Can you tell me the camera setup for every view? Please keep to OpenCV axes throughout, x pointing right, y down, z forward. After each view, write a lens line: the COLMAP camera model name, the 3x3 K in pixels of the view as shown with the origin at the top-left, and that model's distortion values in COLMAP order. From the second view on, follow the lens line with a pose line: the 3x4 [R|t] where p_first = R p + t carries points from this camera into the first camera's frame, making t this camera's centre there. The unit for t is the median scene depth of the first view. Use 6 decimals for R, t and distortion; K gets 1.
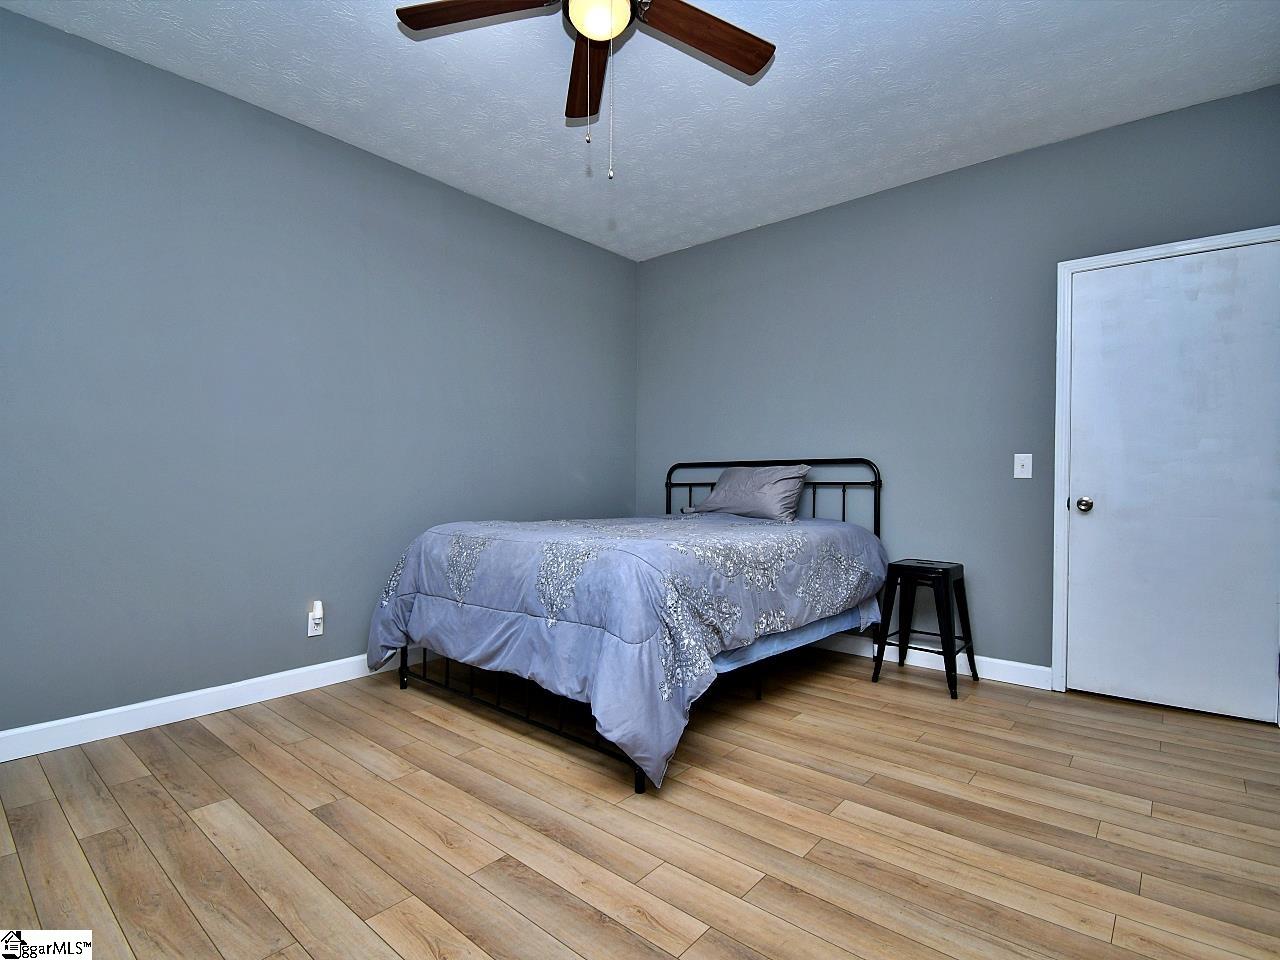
lens RADIAL K [[634.3, 0, 640.6], [0, 634.3, 482.5], [0, 0, 1]] dist [0.014181, -0.022297]
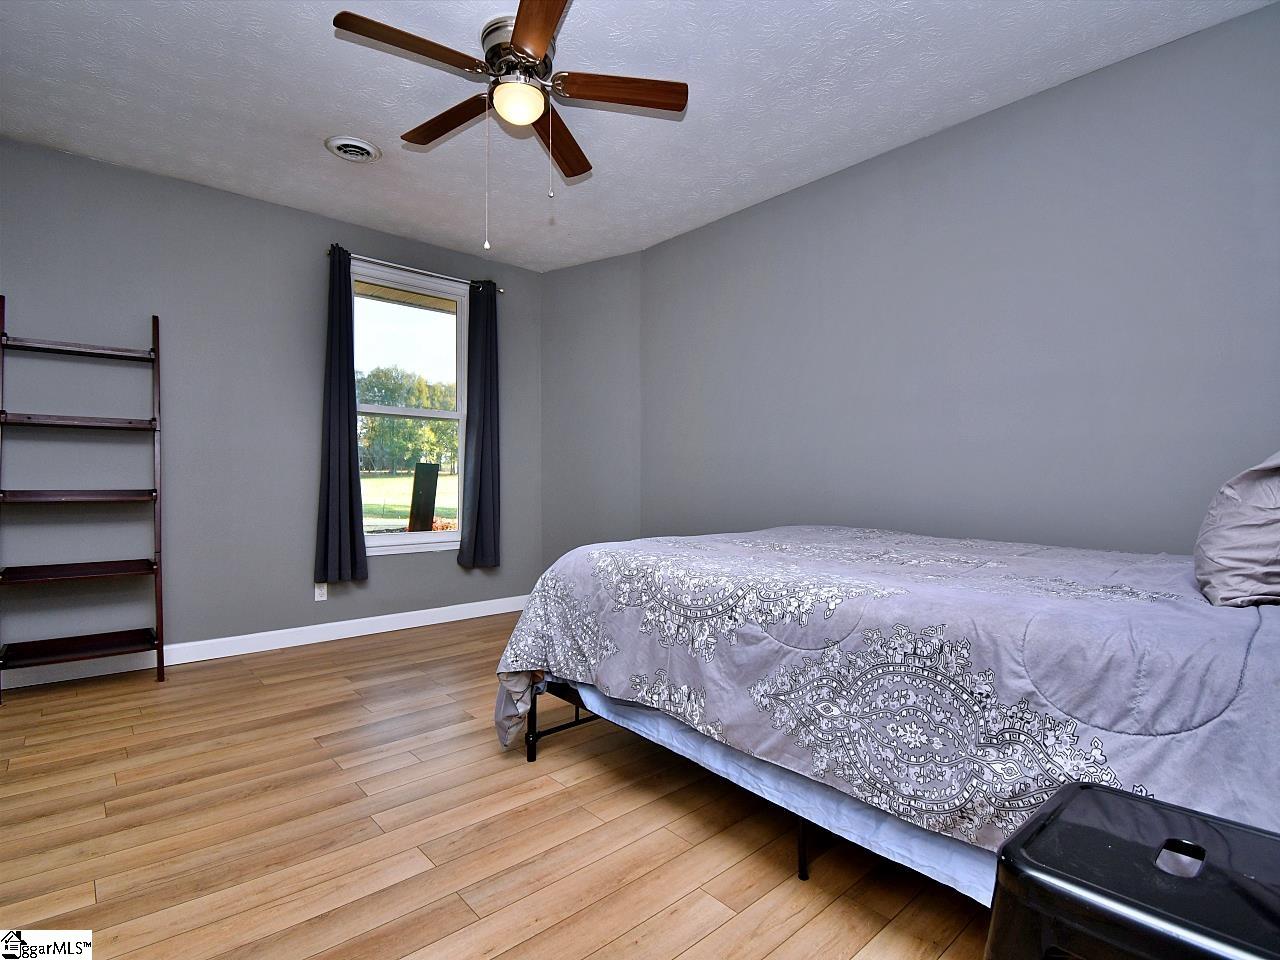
lens RADIAL K [[634.3, 0, 639.7], [0, 634.3, 482.7], [0, 0, 1]] dist [0.014181, -0.022297]
pose [[-0.135048, -0.006666, -0.990817, 1.264065], [-0.006274, 0.999963, -0.005873, 0.007475], [0.990819, 0.005423, -0.135085, 1.571045]]
